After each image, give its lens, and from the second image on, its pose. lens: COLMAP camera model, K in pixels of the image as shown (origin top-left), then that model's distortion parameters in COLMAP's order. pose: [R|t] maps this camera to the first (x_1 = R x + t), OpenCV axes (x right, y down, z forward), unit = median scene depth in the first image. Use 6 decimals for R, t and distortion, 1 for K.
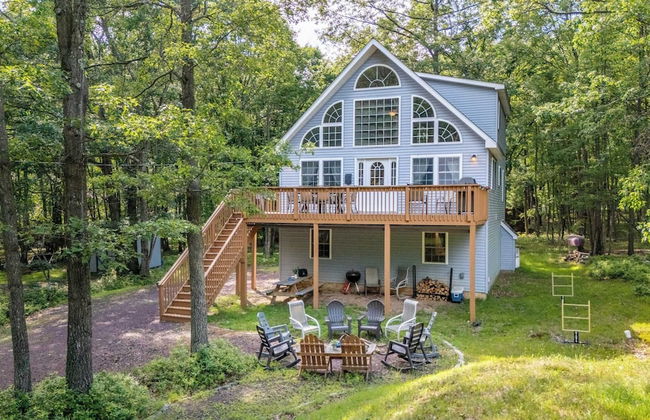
lens RADIAL K [[593.8, 0, 325.0], [0, 593.8, 210.0], [0, 0, 1]] dist [0.010841, 0.009783]
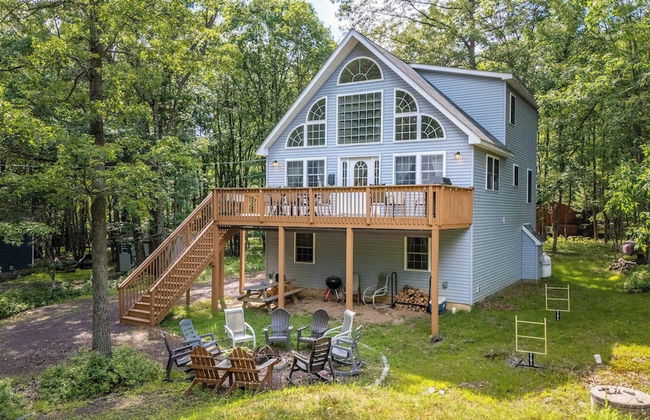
lens RADIAL K [[593.8, 0, 325.0], [0, 593.8, 210.0], [0, 0, 1]] dist [0.010841, 0.009783]
pose [[0.986256, 0.002353, -0.165210, 0.191699], [-0.003001, 0.999989, -0.003670, -0.000121], [0.165199, 0.004115, 0.986252, 0.068786]]
